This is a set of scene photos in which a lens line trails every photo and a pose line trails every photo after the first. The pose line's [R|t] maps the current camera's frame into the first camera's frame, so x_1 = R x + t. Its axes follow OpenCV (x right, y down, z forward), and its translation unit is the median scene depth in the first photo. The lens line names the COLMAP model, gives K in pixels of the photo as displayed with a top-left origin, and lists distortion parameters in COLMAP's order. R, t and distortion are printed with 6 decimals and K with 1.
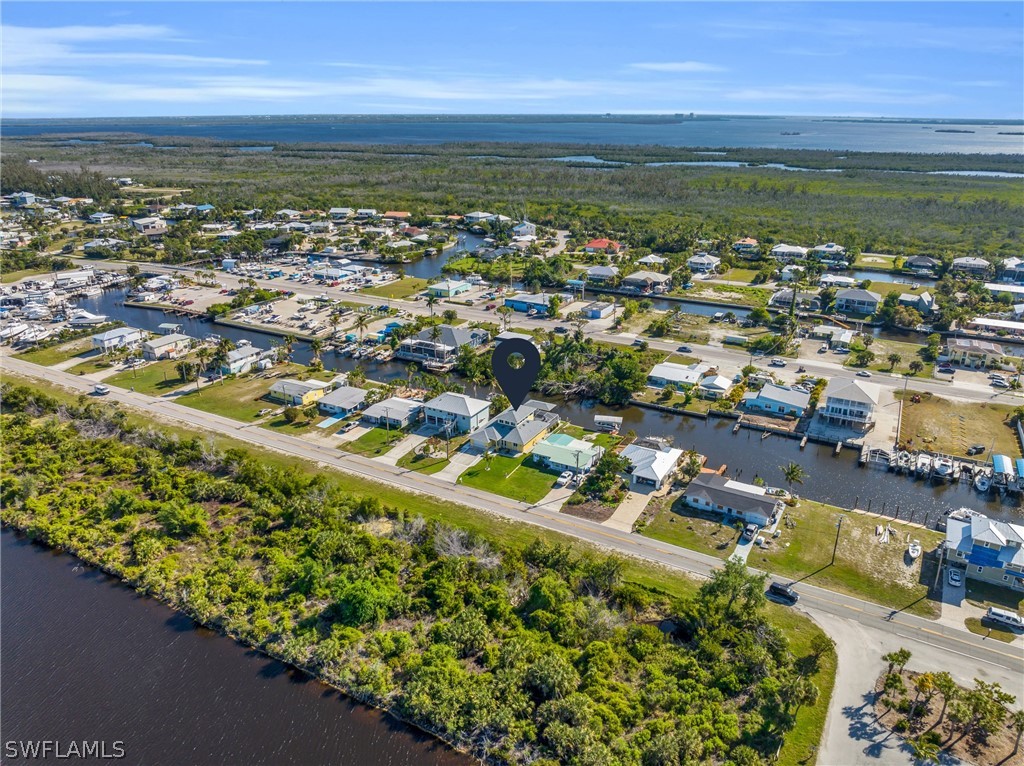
lens RADIAL K [[720.0, 0, 514.5], [0, 720.0, 385.4], [0, 0, 1]] dist [-0.041877, -0.000714]
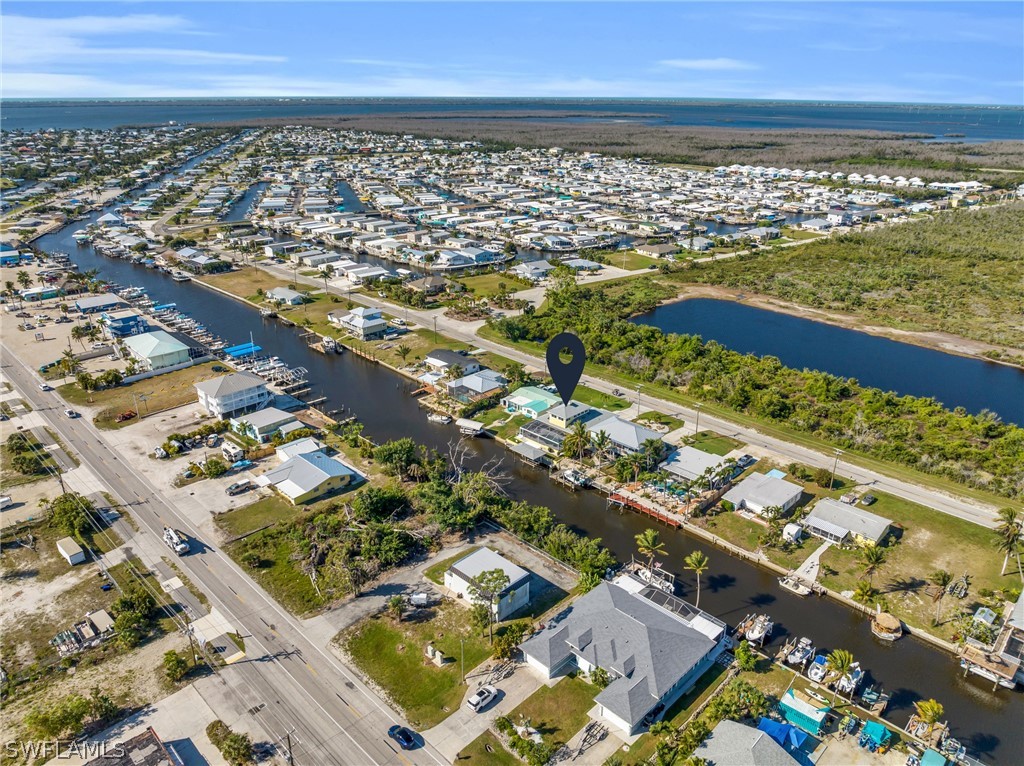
lens RADIAL K [[720.0, 0, 514.5], [0, 720.0, 385.4], [0, 0, 1]] dist [-0.041877, -0.000714]
pose [[-0.961847, -0.108445, 0.251179, -0.151701], [0.093487, 0.732549, 0.674264, -0.585734], [-0.257121, 0.672021, -0.694461, 1.479979]]
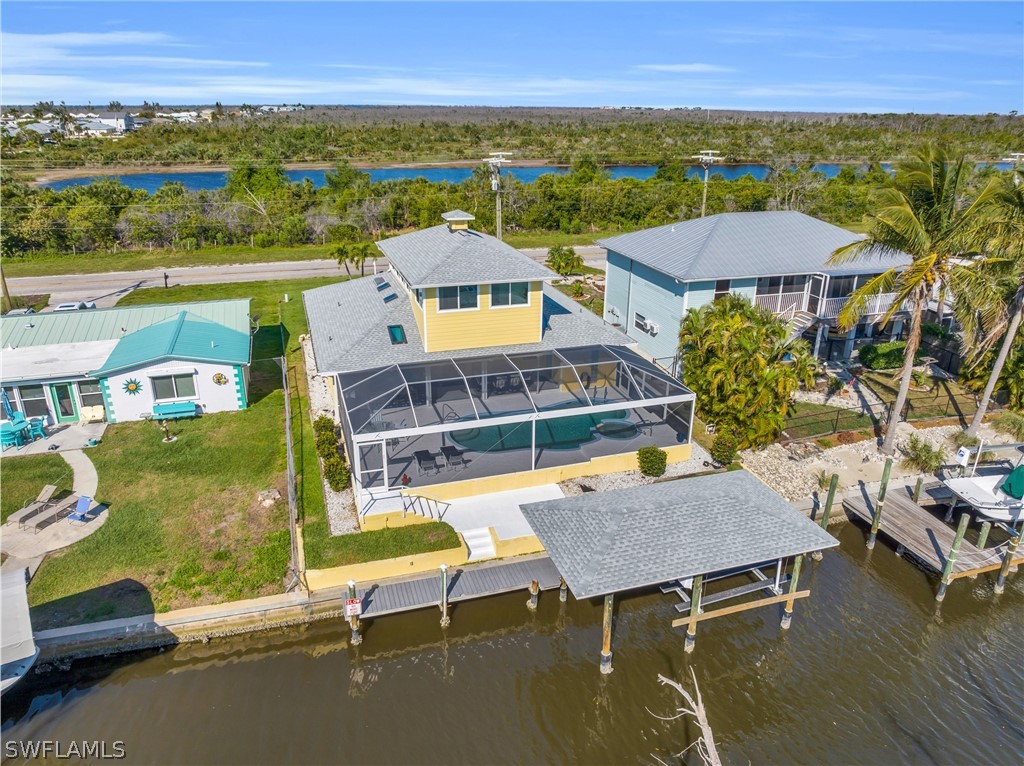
lens RADIAL K [[720.0, 0, 514.5], [0, 720.0, 385.4], [0, 0, 1]] dist [-0.041877, -0.000714]
pose [[-0.685078, 0.257512, -0.681436, 0.113608], [-0.273878, 0.775758, 0.568498, -0.038912], [0.675025, 0.576096, -0.460928, 0.971938]]
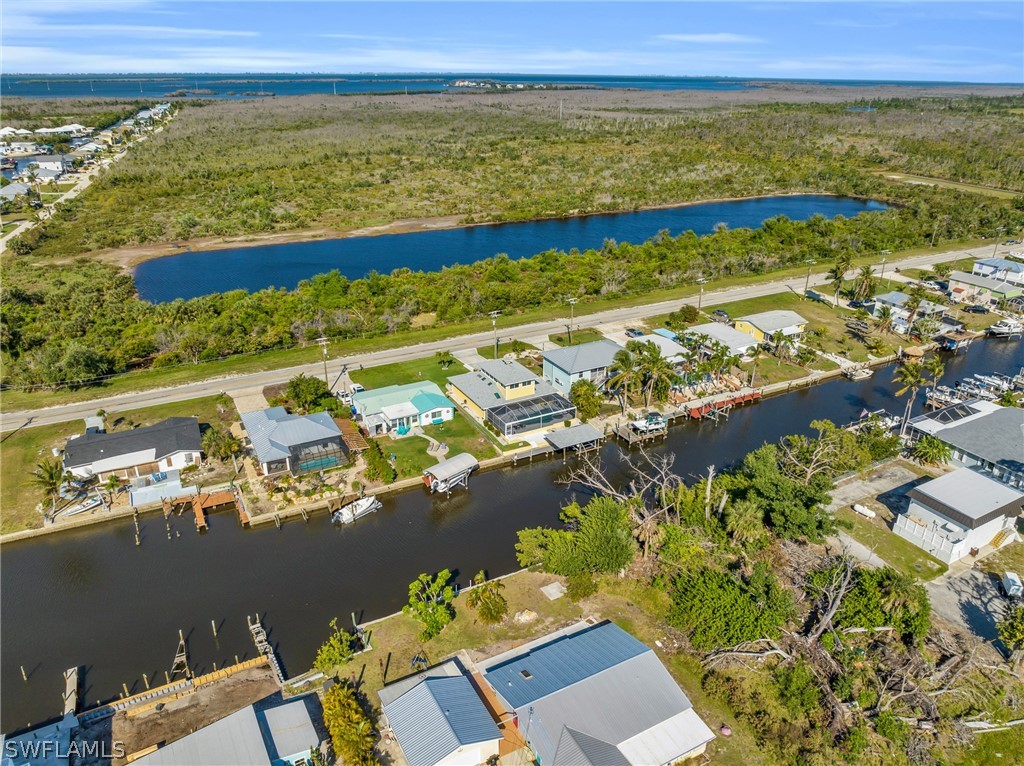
lens RADIAL K [[720.0, 0, 514.5], [0, 720.0, 385.4], [0, 0, 1]] dist [-0.041877, -0.000714]
pose [[-0.533708, 0.336691, -0.775755, 0.451658], [-0.313892, 0.772925, 0.551415, -0.275504], [0.785257, 0.537798, -0.306832, 1.058543]]
